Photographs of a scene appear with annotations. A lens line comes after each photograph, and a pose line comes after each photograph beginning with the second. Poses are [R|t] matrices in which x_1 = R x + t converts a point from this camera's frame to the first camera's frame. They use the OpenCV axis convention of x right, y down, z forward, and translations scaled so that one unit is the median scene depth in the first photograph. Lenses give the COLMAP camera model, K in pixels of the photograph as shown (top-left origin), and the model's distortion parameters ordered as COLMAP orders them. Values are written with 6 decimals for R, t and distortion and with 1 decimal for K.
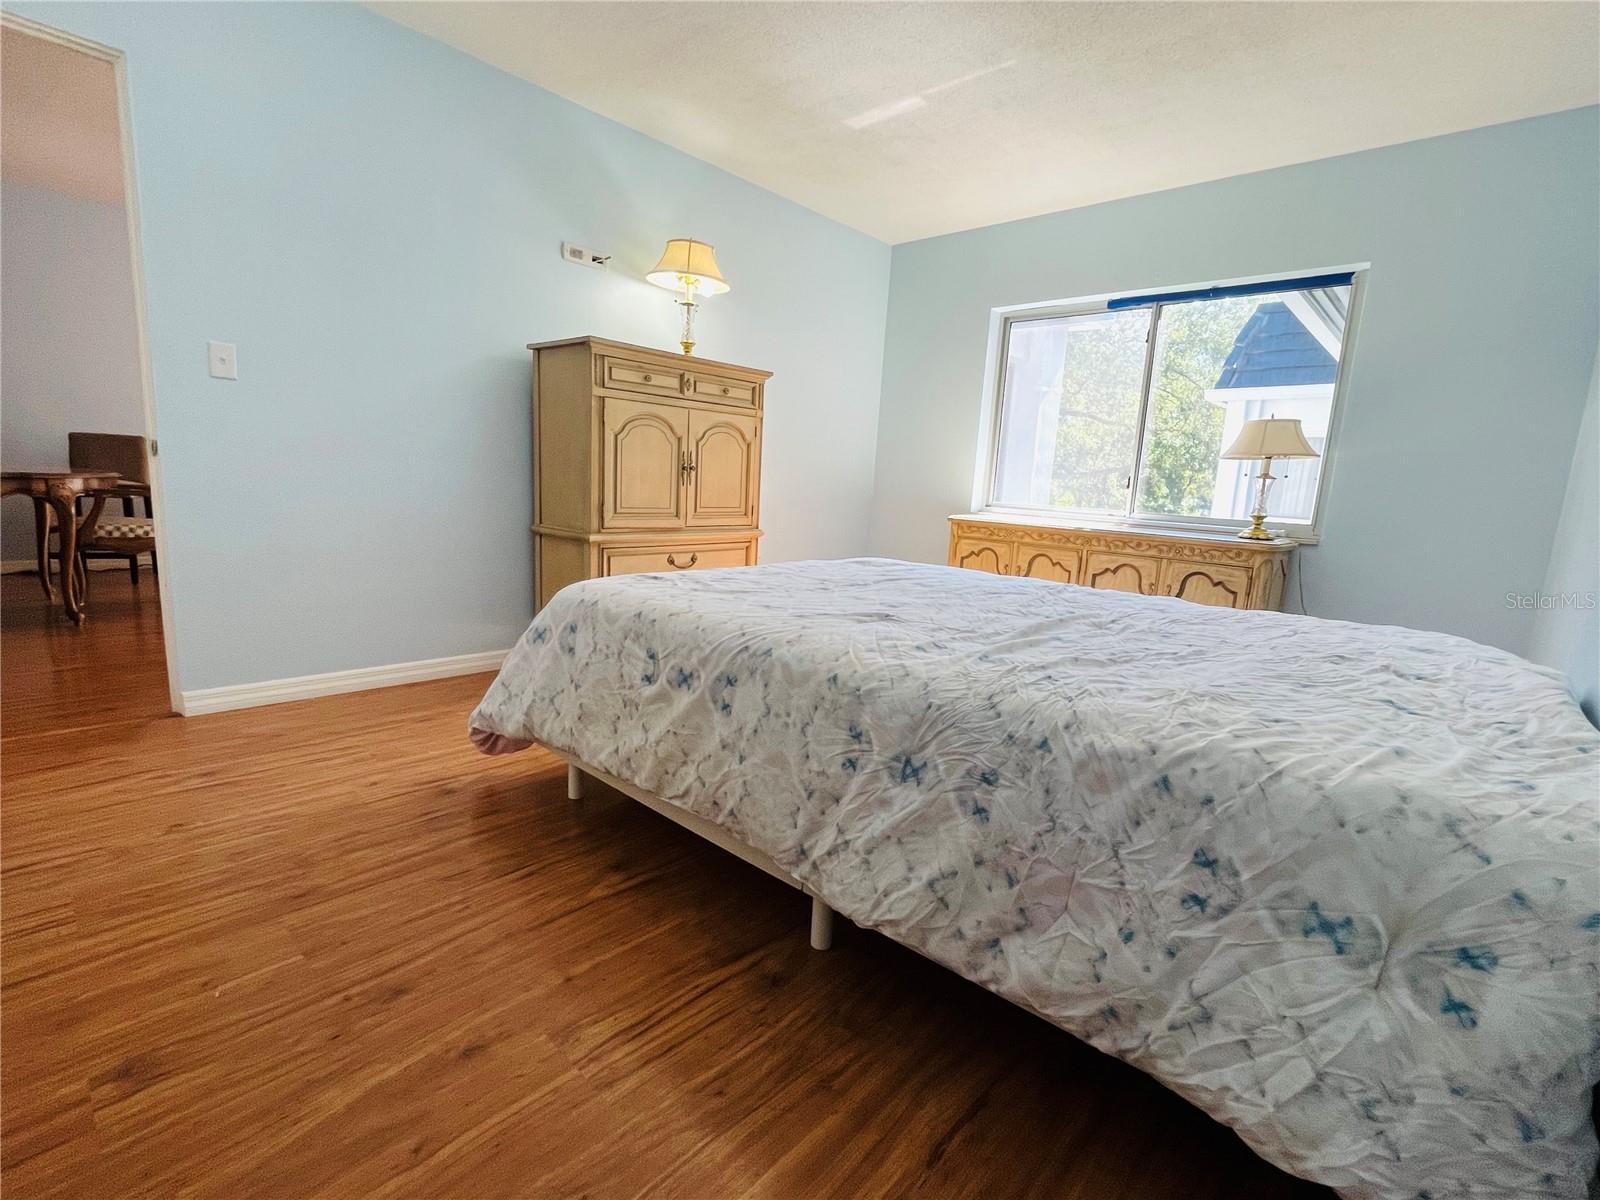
lens RADIAL K [[733.5, 0, 800.0], [0, 733.5, 603.3], [0, 0, 1]] dist [-0.002750, 0.000224]
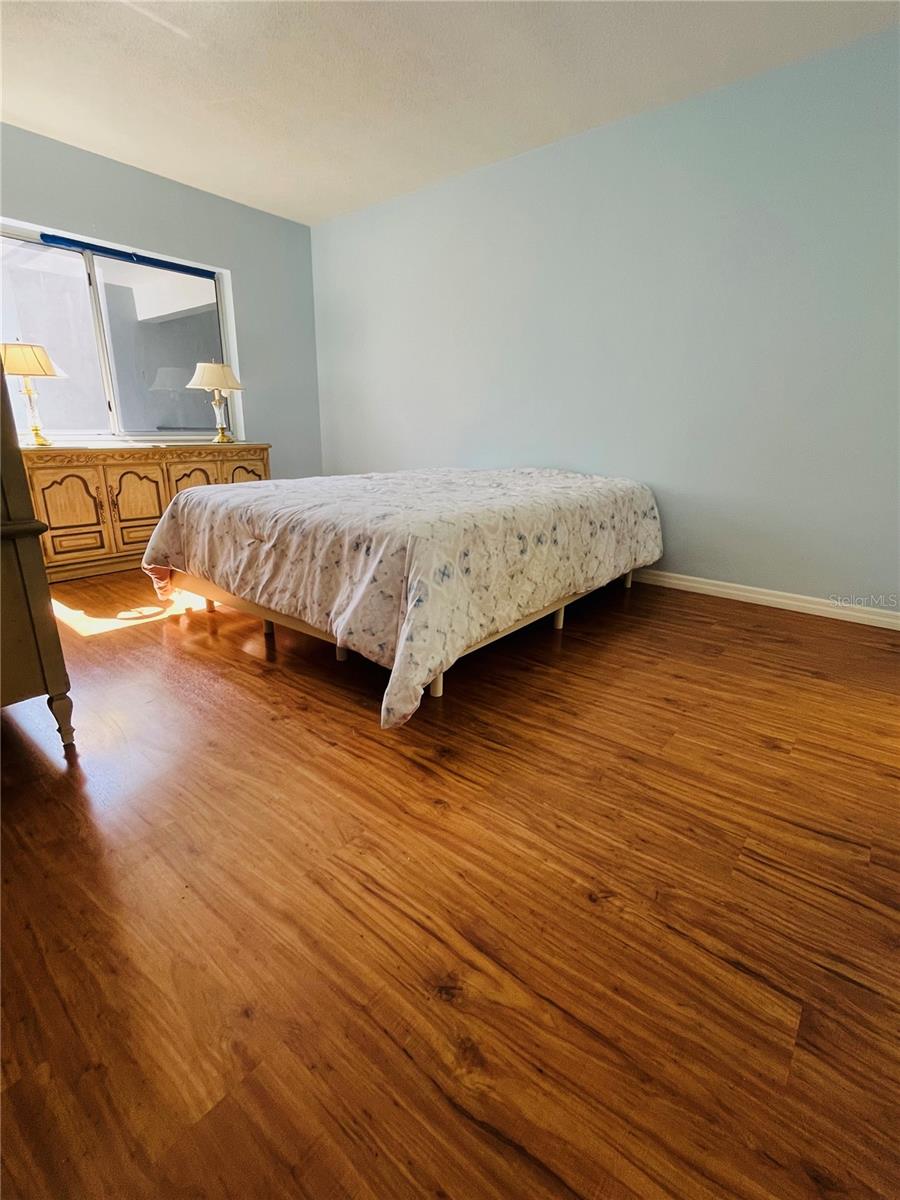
lens RADIAL K [[550.2, 0, 452.6], [0, 550.2, 595.7], [0, 0, 1]] dist [-0.002750, 0.000224]
pose [[-0.062270, -0.346648, 0.935926, -1.459878], [0.150648, 0.923737, 0.352157, -0.278644], [-0.986624, 0.162924, -0.005299, 1.241055]]
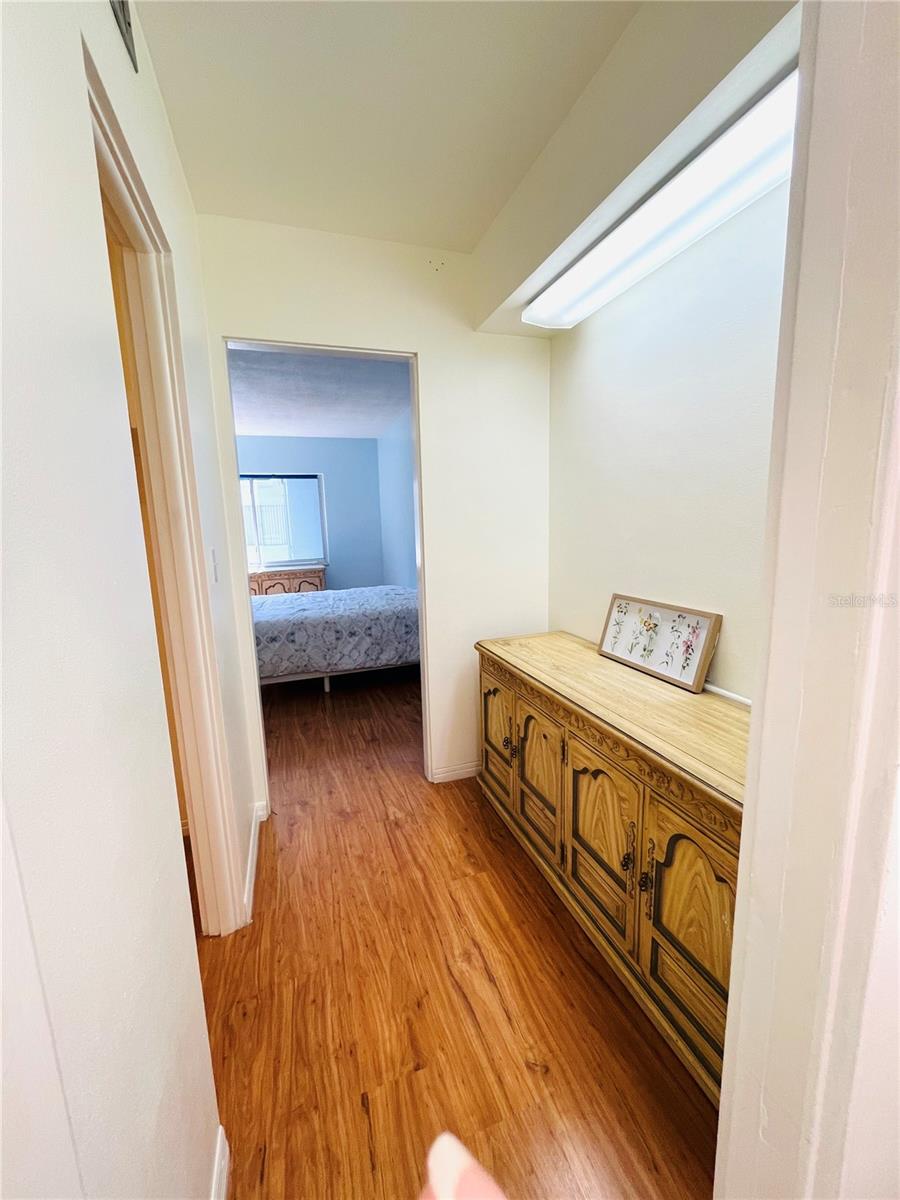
lens RADIAL K [[485.8, 0, 452.0], [0, 485.8, 599.6], [0, 0, 1]] dist [-0.001670, -0.000523]
pose [[0.475297, -0.213324, 0.853572, -1.673051], [0.205438, 0.970252, 0.128090, -0.199078], [-0.855505, 0.114476, 0.504982, -0.896485]]
